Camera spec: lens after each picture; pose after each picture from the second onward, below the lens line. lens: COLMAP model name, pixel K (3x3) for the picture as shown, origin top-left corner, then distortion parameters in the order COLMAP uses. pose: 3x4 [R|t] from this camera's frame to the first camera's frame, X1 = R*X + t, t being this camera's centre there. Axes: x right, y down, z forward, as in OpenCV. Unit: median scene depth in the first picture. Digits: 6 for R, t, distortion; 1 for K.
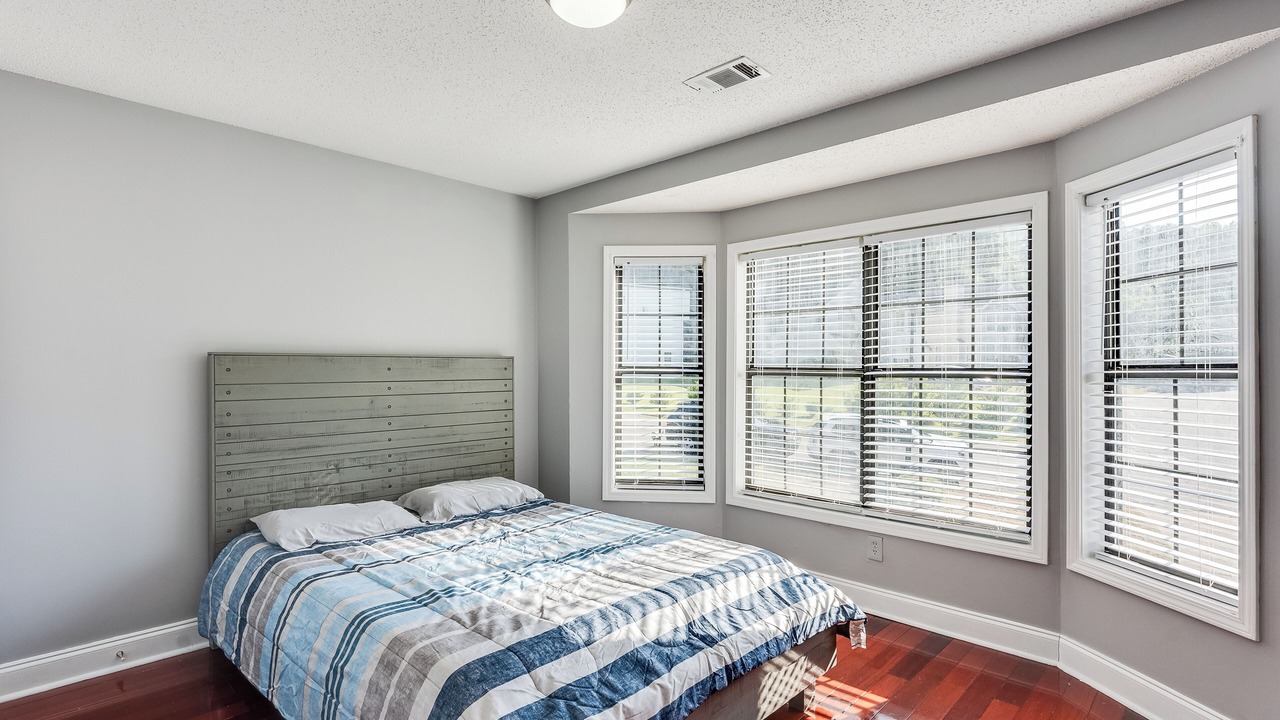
lens RADIAL K [[617.4, 0, 640.4], [0, 617.4, 371.8], [0, 0, 1]] dist [0.000445, 0.000174]
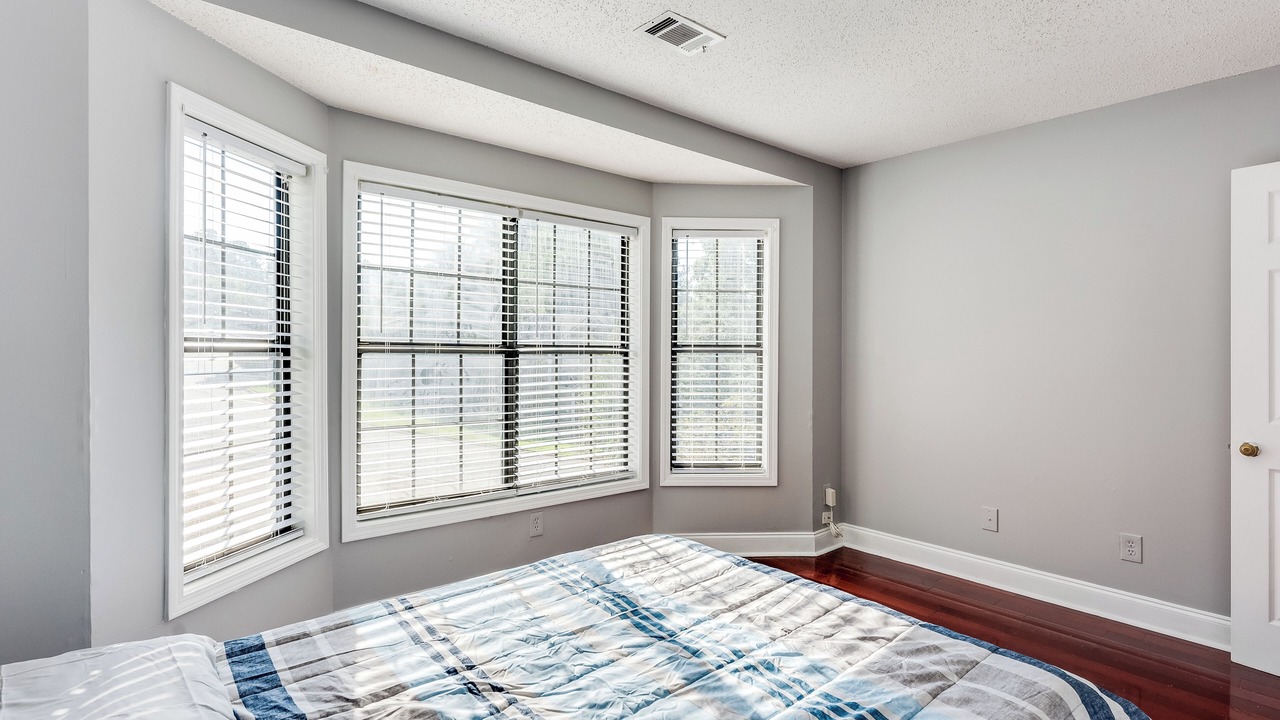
lens RADIAL K [[623.6, 0, 640.4], [0, 623.6, 348.8], [0, 0, 1]] dist [-0.002393, -0.000157]
pose [[0.100368, -0.001016, 0.994950, -0.653582], [-0.004506, 0.999989, 0.001476, -0.001364], [-0.994940, -0.004632, 0.100362, 0.784577]]
